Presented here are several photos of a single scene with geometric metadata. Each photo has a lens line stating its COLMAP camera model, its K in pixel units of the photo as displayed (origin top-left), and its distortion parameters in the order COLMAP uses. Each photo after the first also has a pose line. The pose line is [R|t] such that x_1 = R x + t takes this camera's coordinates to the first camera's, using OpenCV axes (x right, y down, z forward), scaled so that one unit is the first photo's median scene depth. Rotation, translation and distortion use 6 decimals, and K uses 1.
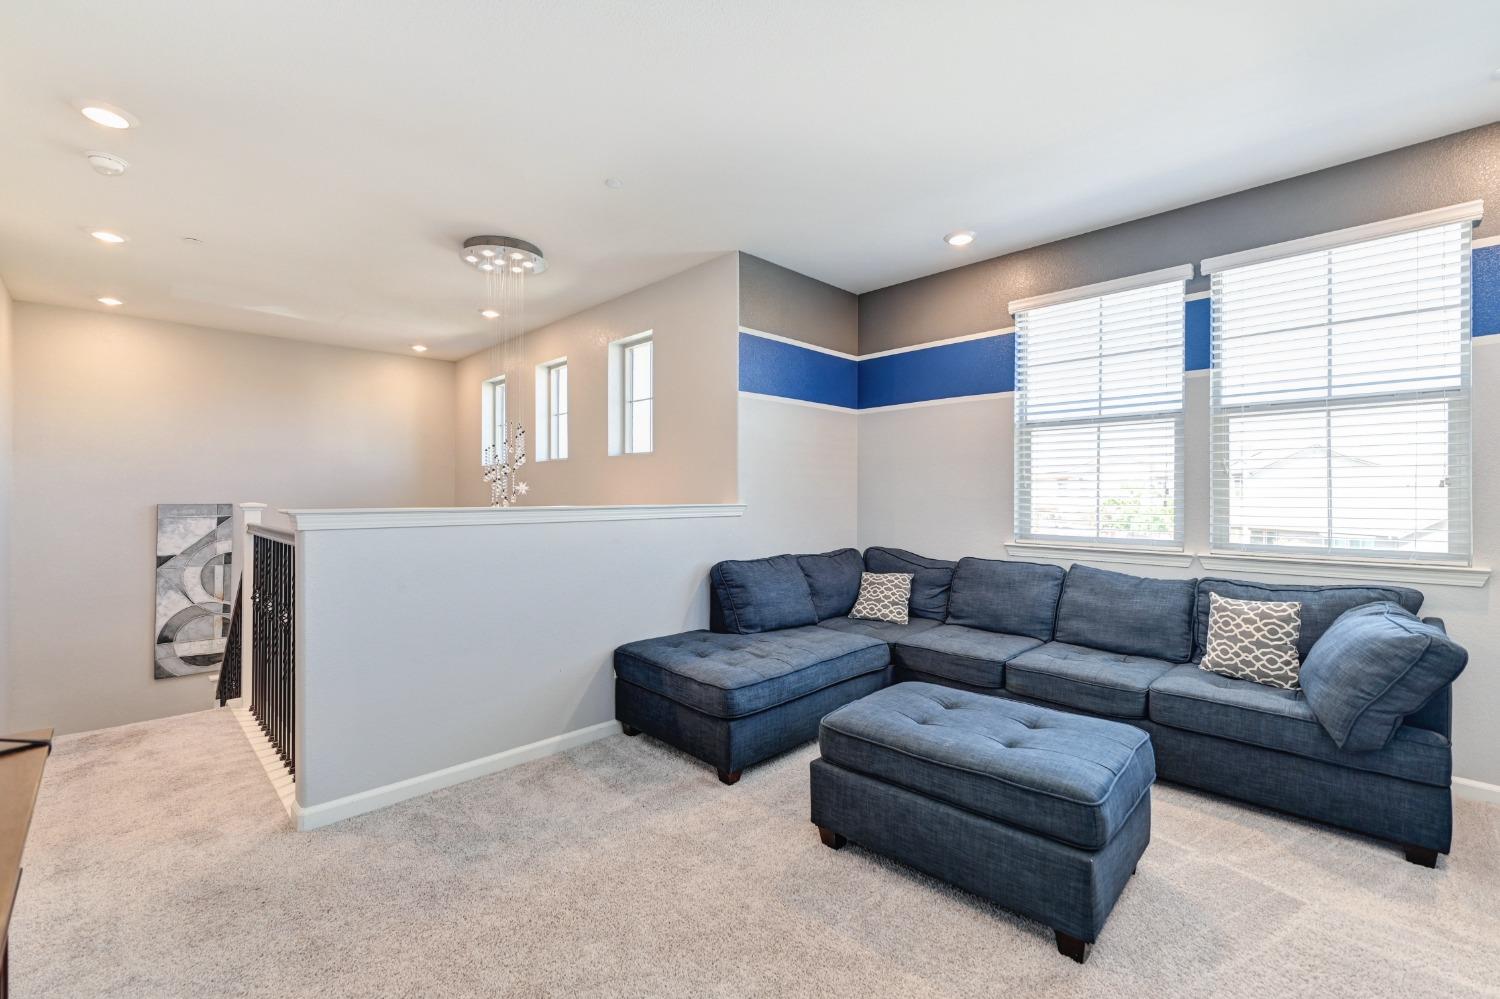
lens RADIAL K [[633.2, 0, 750.0], [0, 633.2, 499.5], [0, 0, 1]] dist [-0.000248, -0.000199]
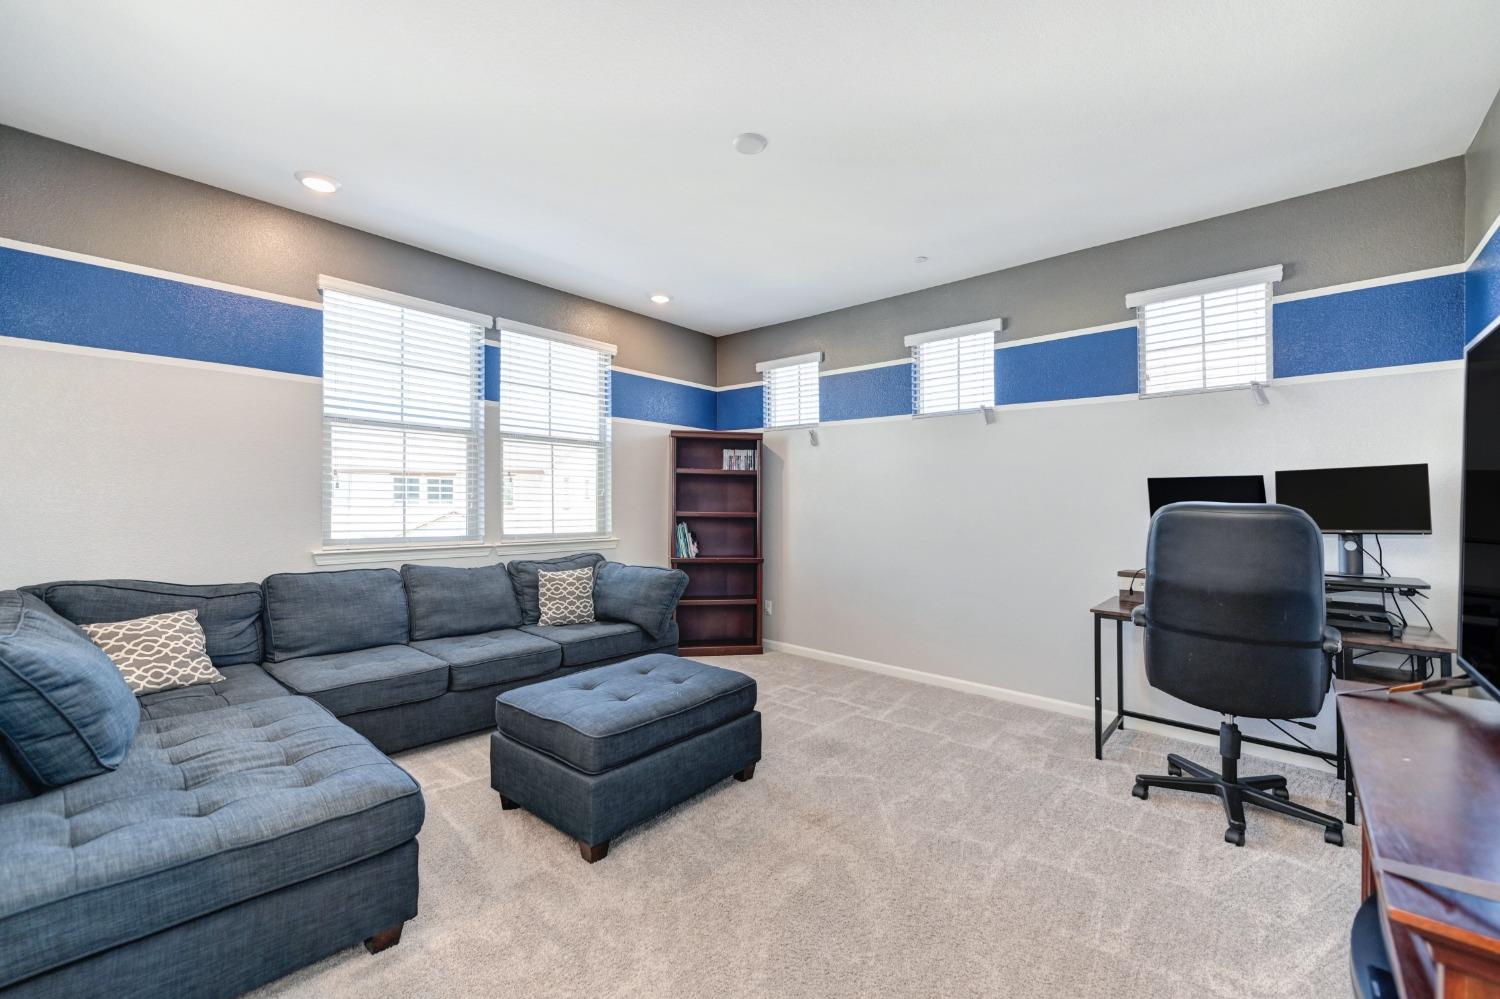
lens RADIAL K [[600.9, 0, 750.5], [0, 600.9, 505.5], [0, 0, 1]] dist [-0.000384, 0.000170]
pose [[-0.055789, -0.006916, 0.998419, -0.519530], [-0.006348, 0.999958, 0.006572, -0.004212], [-0.998422, -0.005971, -0.055830, 0.526849]]
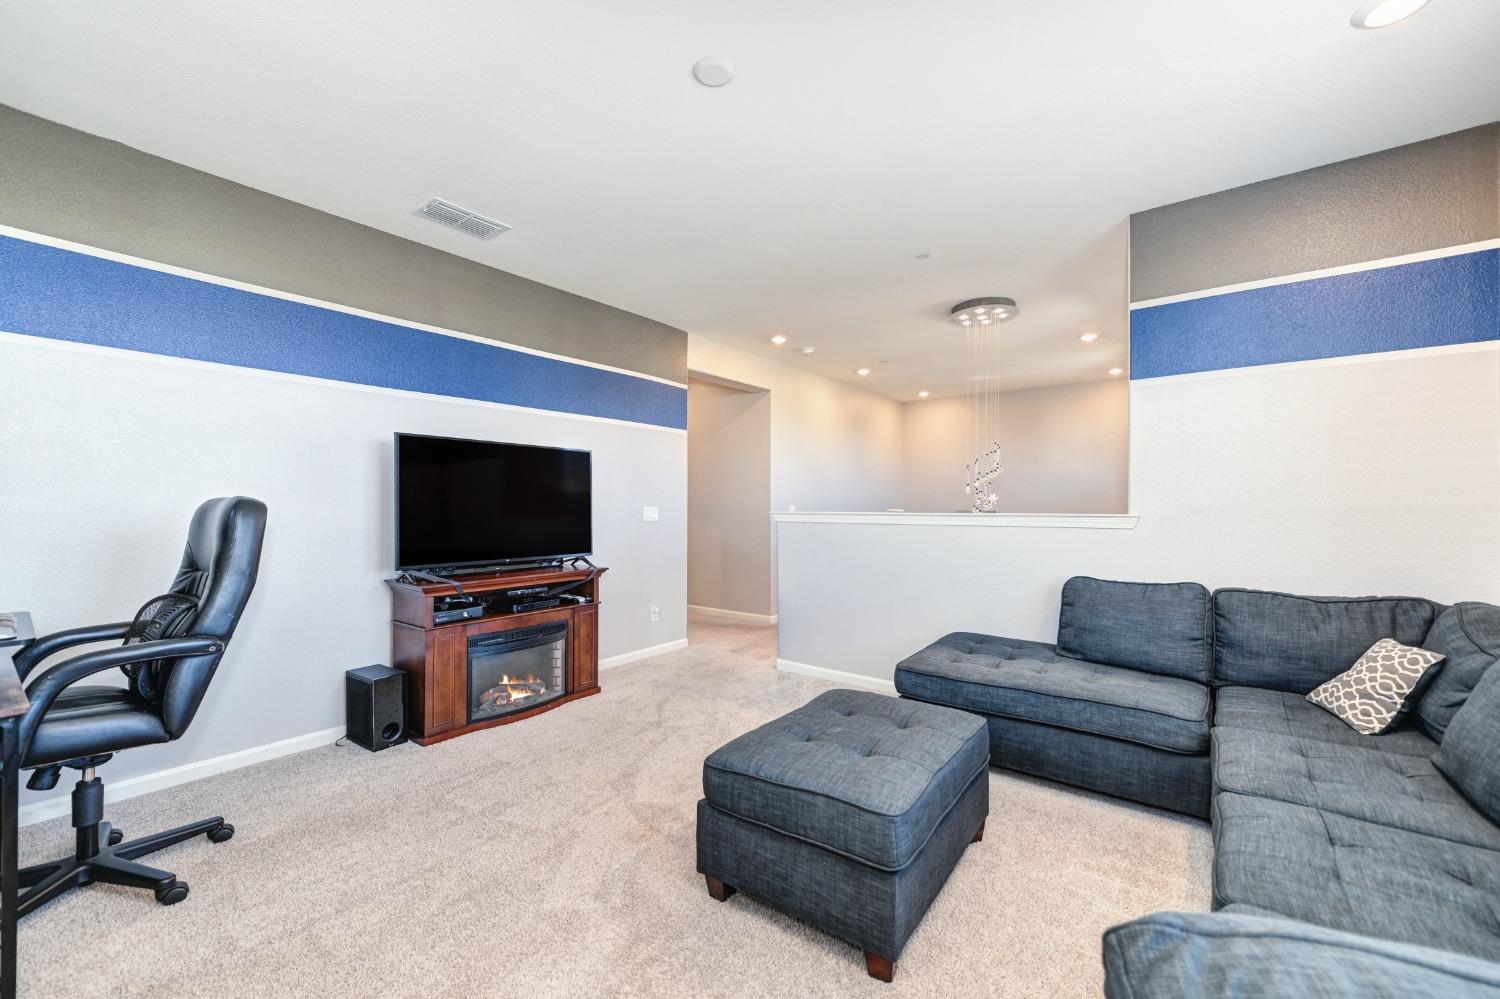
lens RADIAL K [[600.9, 0, 750.5], [0, 600.9, 505.5], [0, 0, 1]] dist [-0.000384, 0.000170]
pose [[0.125429, 0.002029, -0.992100, 0.817829], [-0.004248, 0.999990, 0.001508, -0.005081], [0.992093, 0.004025, 0.125437, 0.452372]]
